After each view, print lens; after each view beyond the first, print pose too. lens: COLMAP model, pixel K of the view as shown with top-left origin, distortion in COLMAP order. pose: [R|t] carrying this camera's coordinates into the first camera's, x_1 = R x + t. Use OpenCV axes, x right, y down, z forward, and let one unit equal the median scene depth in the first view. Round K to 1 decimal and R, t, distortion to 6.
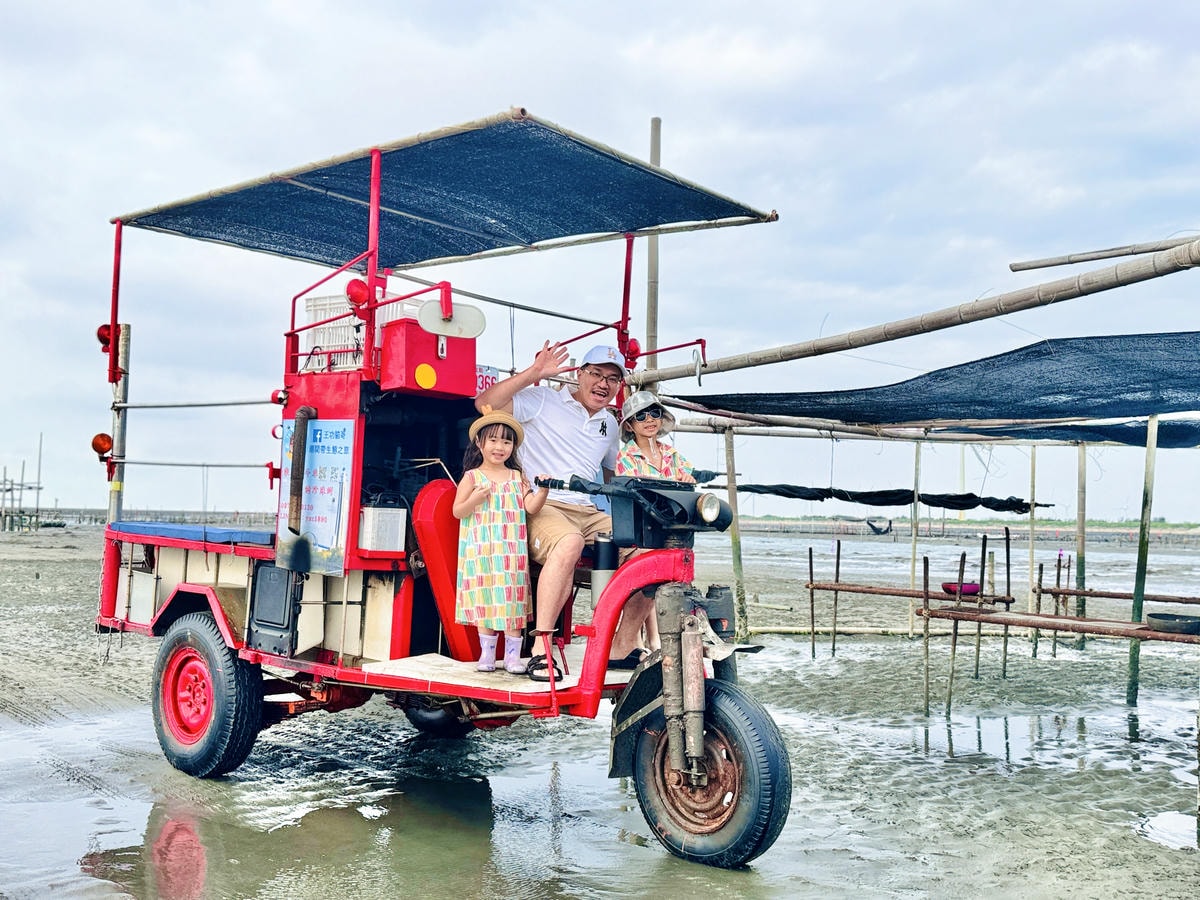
lens RADIAL K [[1207.4, 0, 600.0], [0, 1207.4, 450.0], [0, 0, 1]] dist [0.179868, -0.489498]
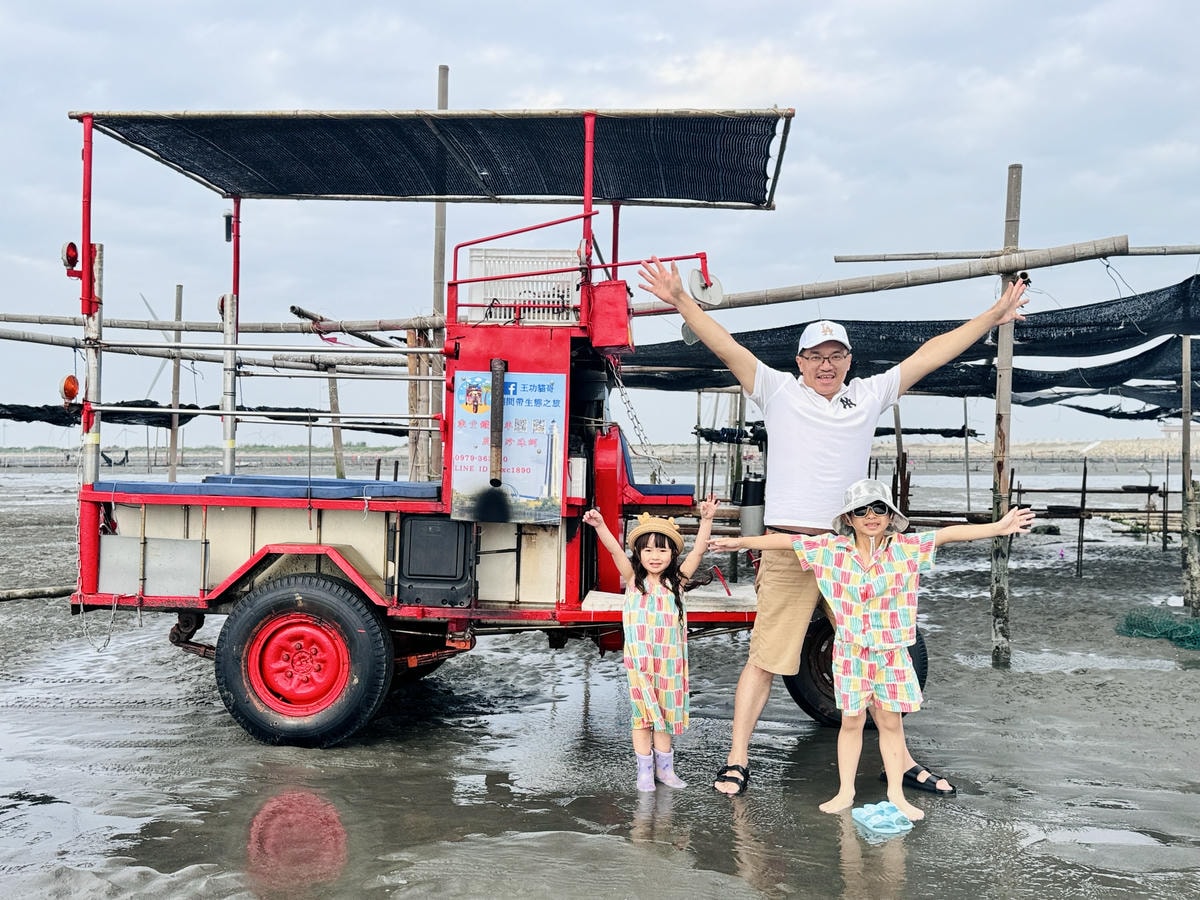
lens RADIAL K [[1207.4, 0, 600.0], [0, 1207.4, 450.0], [0, 0, 1]] dist [0.179868, -0.489498]
pose [[0.786755, -0.023060, 0.616834, -0.706508], [-0.014148, 0.998366, 0.055369, -0.015444], [-0.617103, -0.052289, 0.785143, 0.141007]]
